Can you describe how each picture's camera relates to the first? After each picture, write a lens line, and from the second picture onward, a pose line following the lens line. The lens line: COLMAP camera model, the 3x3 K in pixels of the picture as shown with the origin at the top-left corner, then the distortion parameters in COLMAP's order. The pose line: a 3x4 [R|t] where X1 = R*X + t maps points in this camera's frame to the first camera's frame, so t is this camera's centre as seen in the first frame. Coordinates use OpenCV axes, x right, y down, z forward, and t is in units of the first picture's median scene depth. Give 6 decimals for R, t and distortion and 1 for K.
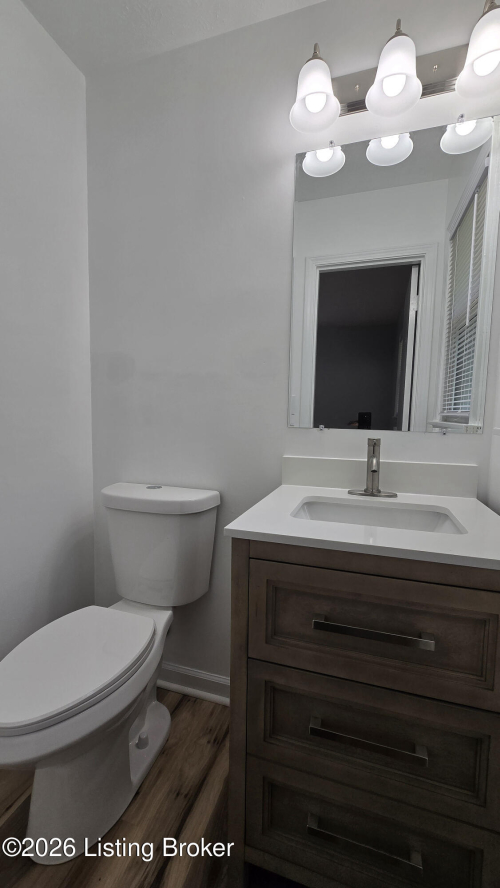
lens RADIAL K [[359.0, 0, 246.2], [0, 359.0, 446.9], [0, 0, 1]] dist [-0.003826, 0.001400]
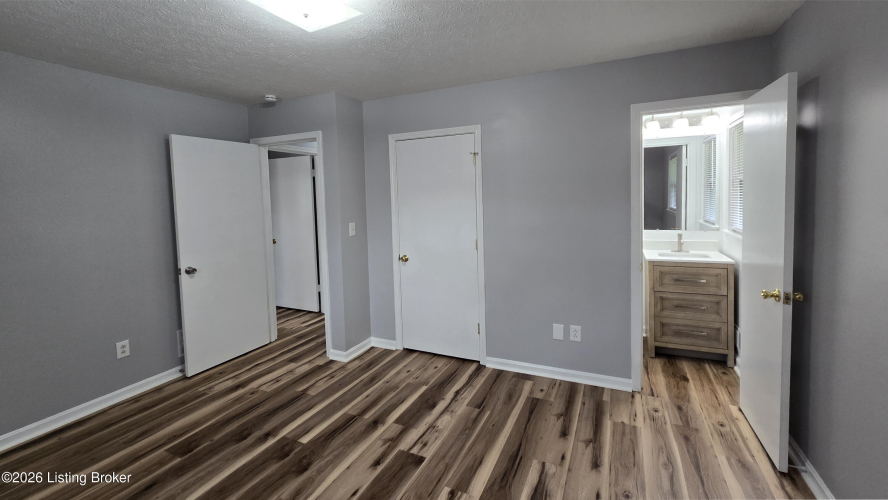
lens RADIAL K [[359.0, 0, 423.0], [0, 359.0, 228.6], [0, 0, 1]] dist [-0.003826, 0.001400]
pose [[0.985420, -0.049041, -0.162916, -1.914103], [0.045456, 0.998637, -0.025665, -0.127407], [0.163953, 0.017886, 0.986306, -3.491831]]
